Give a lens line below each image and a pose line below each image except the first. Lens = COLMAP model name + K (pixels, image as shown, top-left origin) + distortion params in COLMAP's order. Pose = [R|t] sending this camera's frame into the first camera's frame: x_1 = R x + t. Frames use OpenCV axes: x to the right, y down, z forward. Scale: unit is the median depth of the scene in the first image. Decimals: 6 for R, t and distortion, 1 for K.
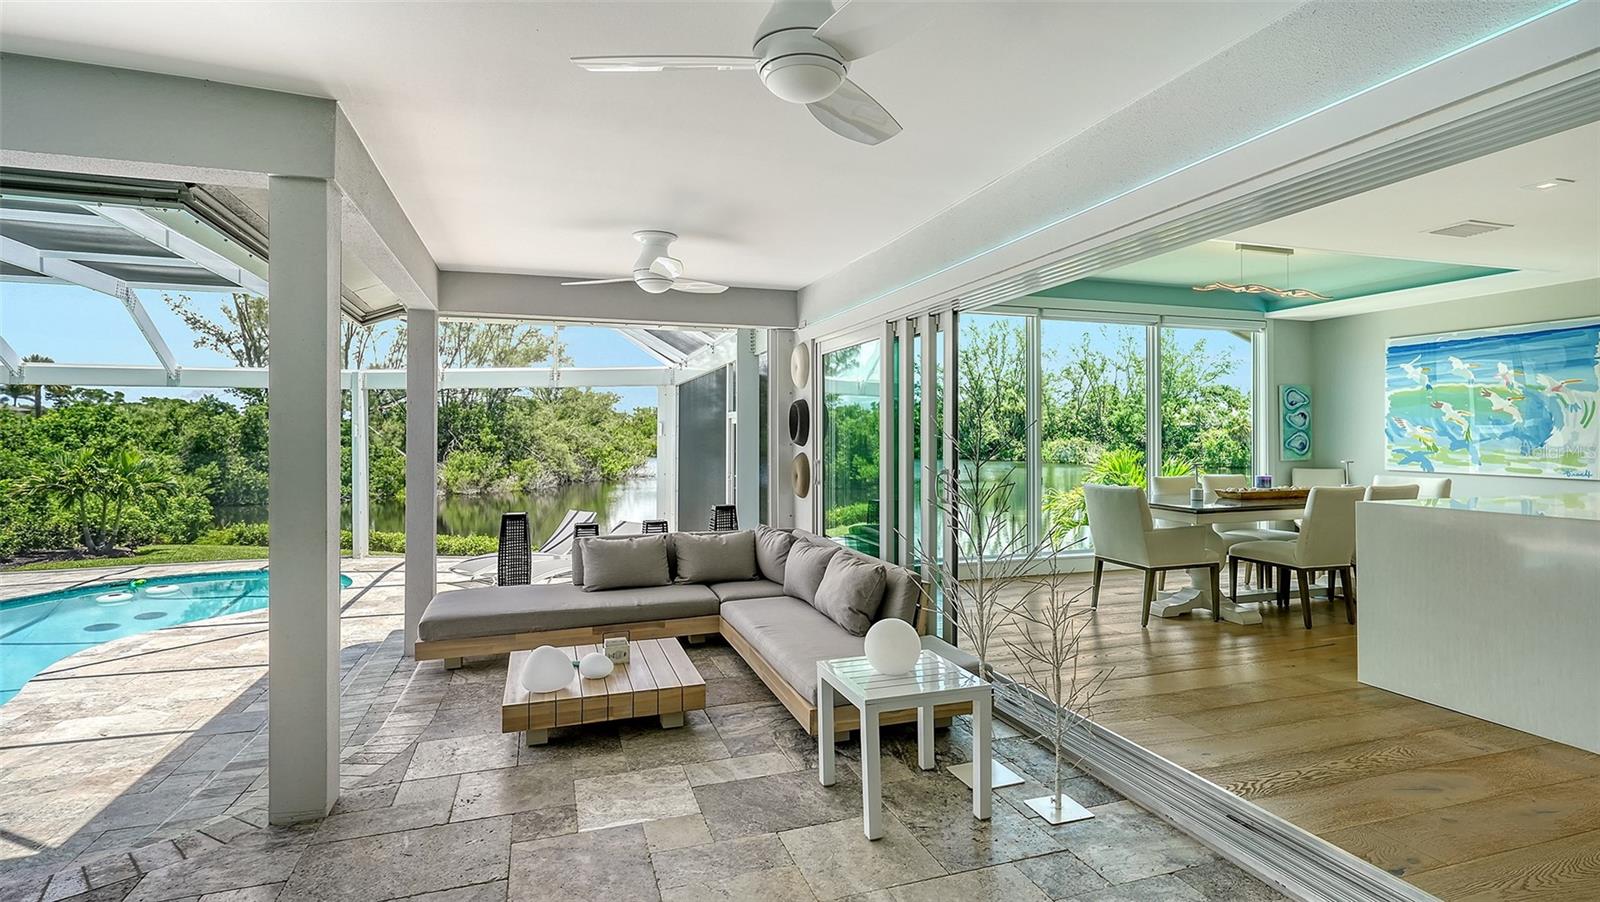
lens RADIAL K [[768.6, 0, 796.3], [0, 768.6, 450.0], [0, 0, 1]] dist [0.000317, 0.001211]
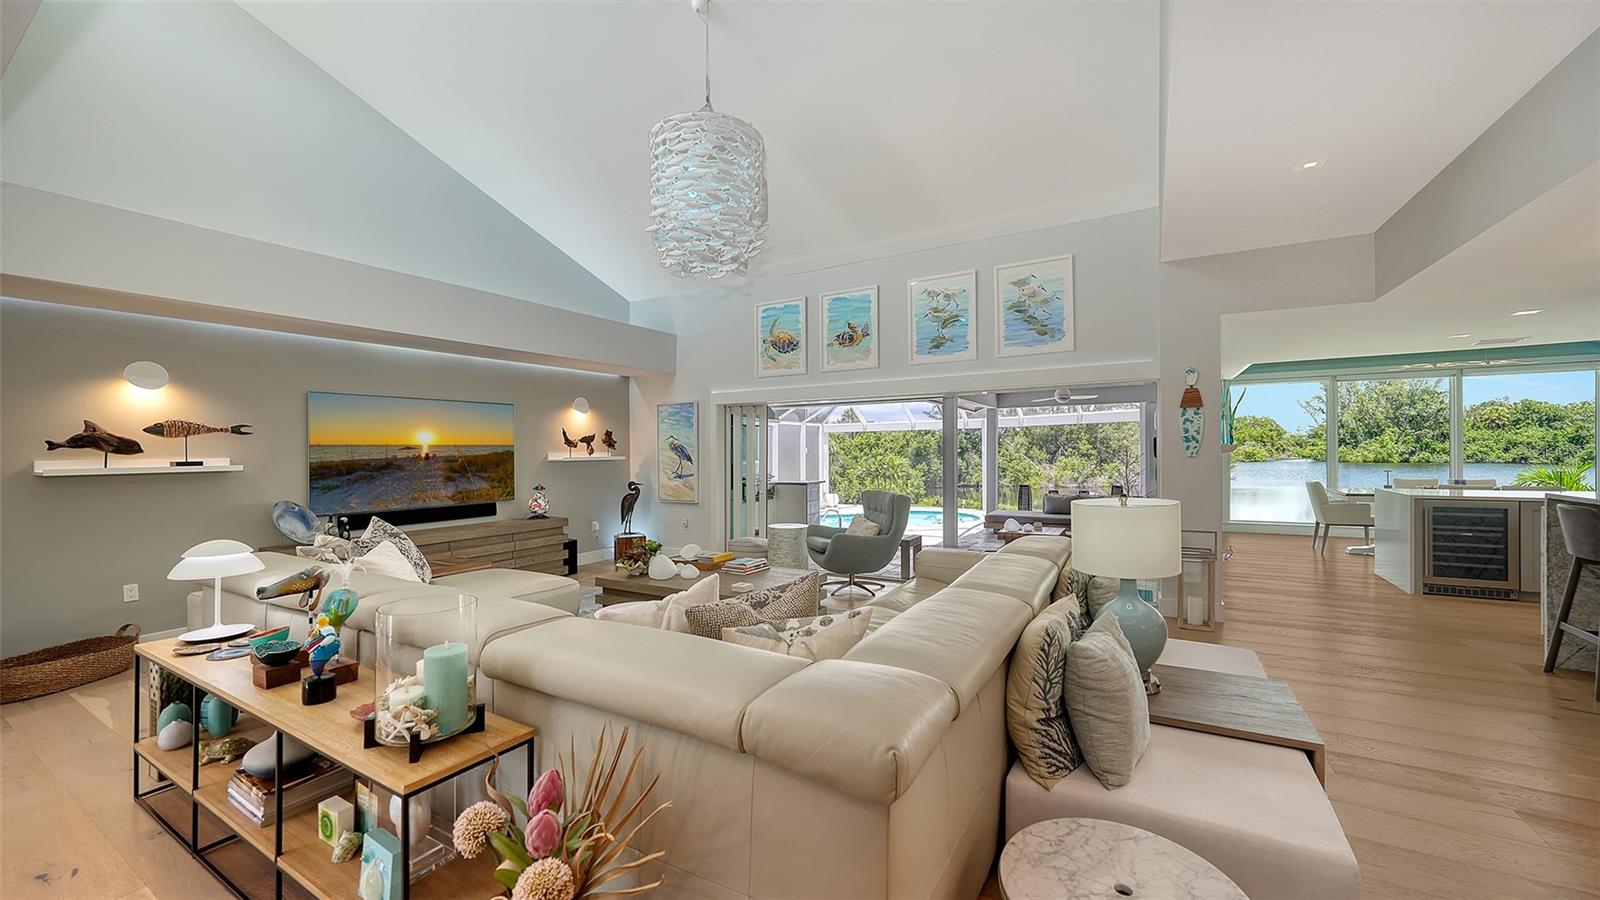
lens RADIAL K [[602.4, 0, 810.5], [0, 602.4, 453.2], [0, 0, 1]] dist [-0.013273, 0.000636]
pose [[0.673003, -0.001667, -0.739638, 0.146640], [-0.000578, 0.999996, -0.002780, -0.003663], [0.739639, 0.002298, 0.673000, -0.205404]]
